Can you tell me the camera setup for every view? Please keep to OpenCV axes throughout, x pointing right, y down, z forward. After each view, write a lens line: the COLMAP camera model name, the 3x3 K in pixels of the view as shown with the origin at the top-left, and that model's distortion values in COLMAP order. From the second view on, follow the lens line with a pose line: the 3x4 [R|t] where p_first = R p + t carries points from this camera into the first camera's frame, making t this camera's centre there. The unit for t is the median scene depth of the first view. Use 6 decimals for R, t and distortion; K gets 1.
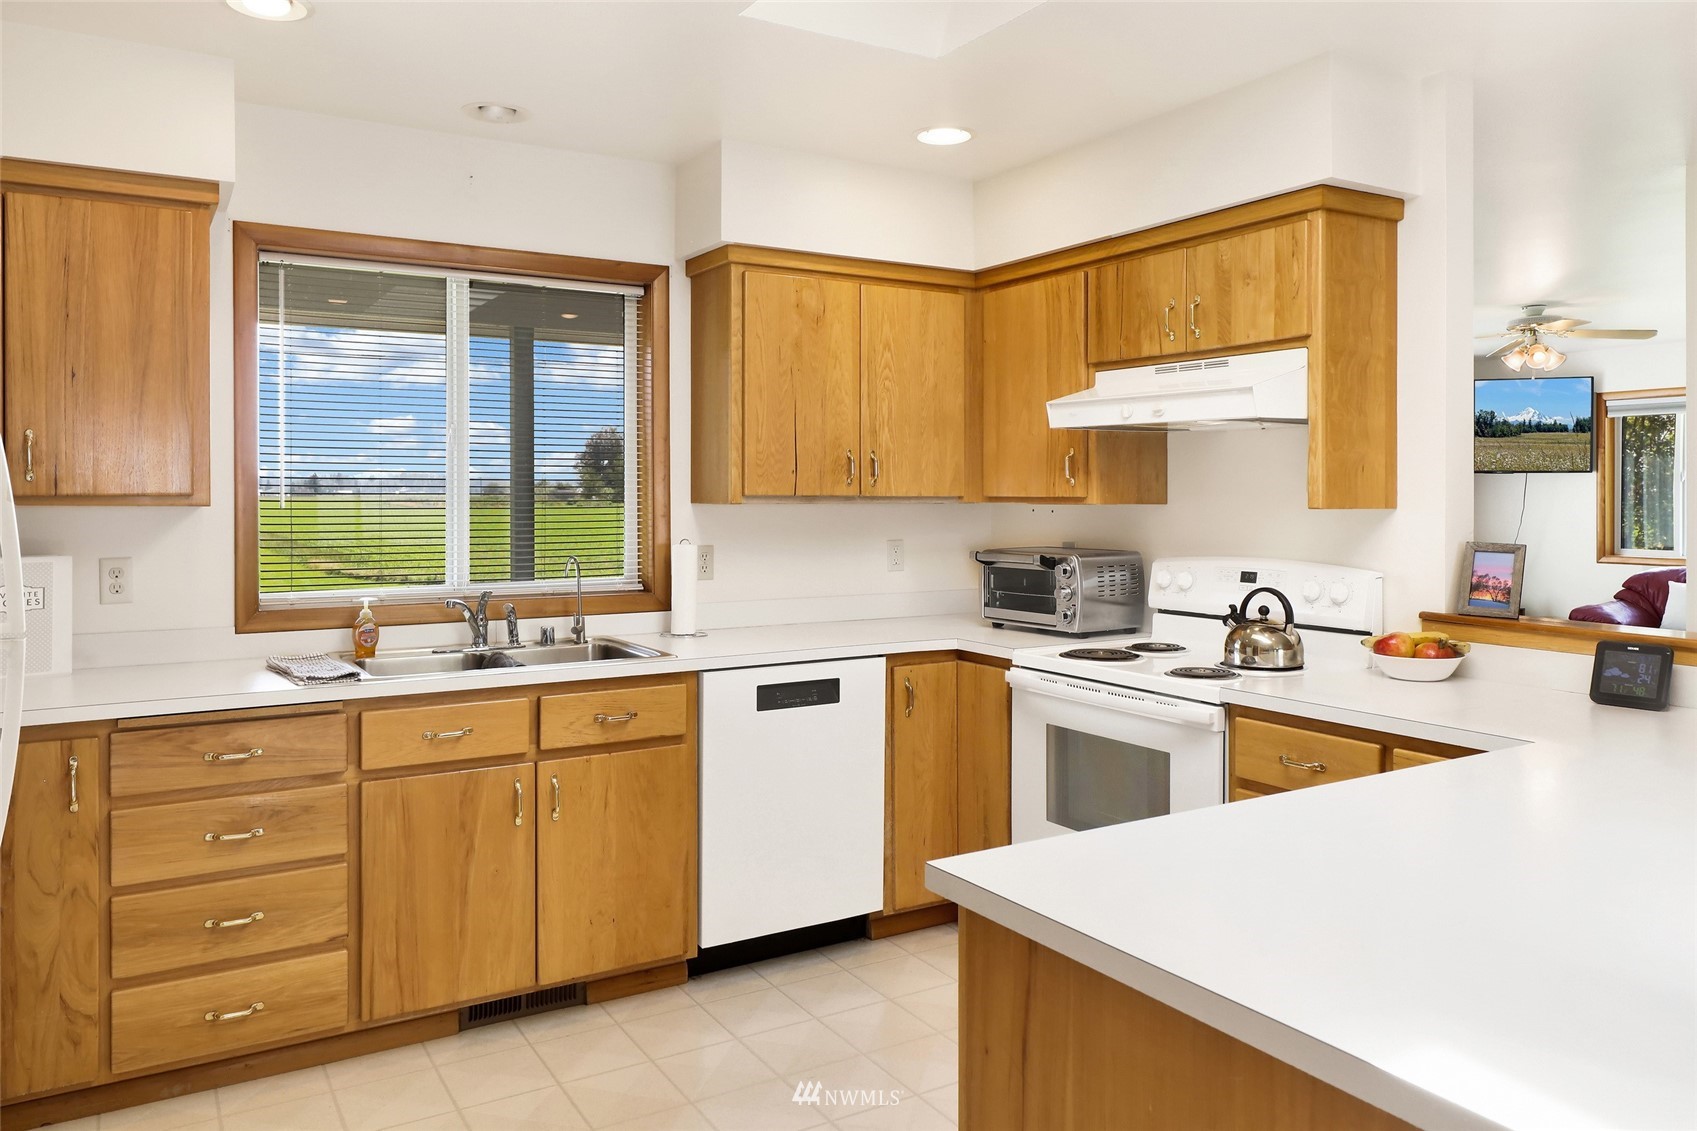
lens RADIAL K [[1204.8, 0, 840.9], [0, 1204.8, 505.8], [0, 0, 1]] dist [0.006290, -0.003849]
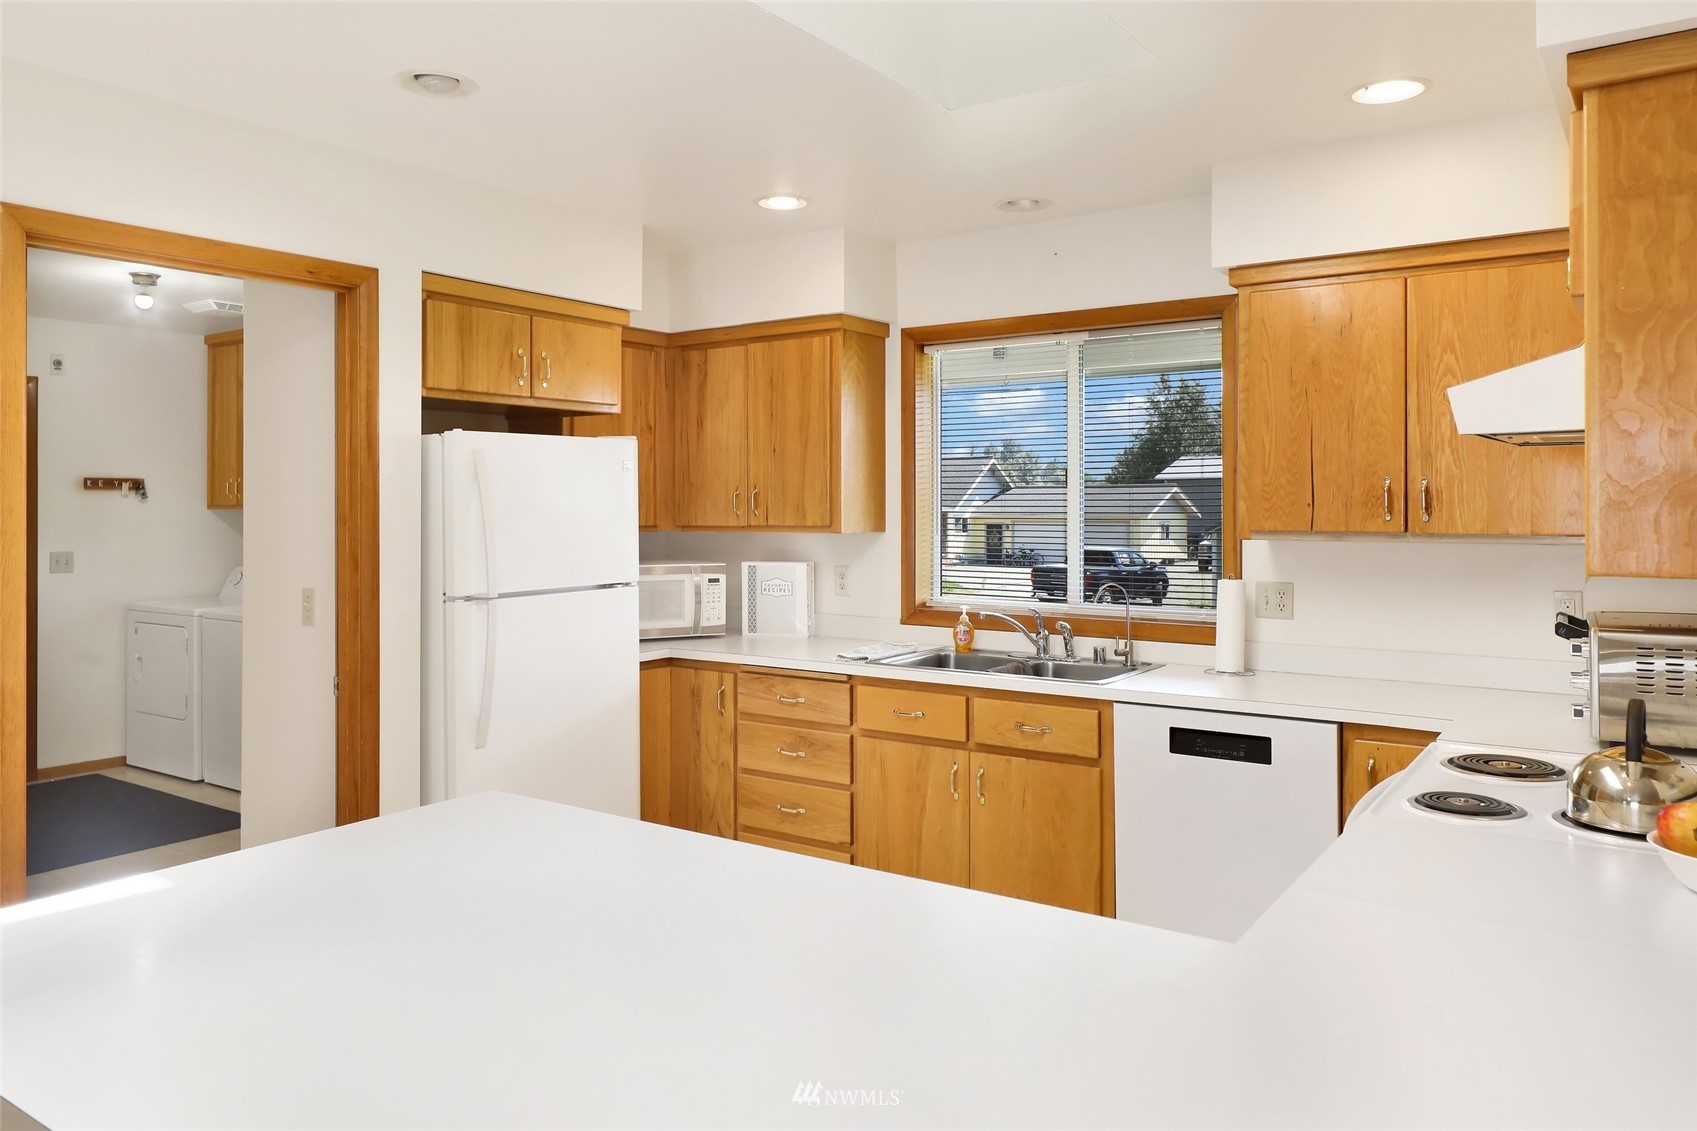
lens RADIAL K [[1204.8, 0, 840.9], [0, 1204.8, 505.8], [0, 0, 1]] dist [0.006290, -0.003849]
pose [[0.395552, -0.001303, -0.918443, 0.695038], [-0.007775, 0.999958, -0.004768, -0.022183], [0.918411, 0.009027, 0.395525, 0.351656]]
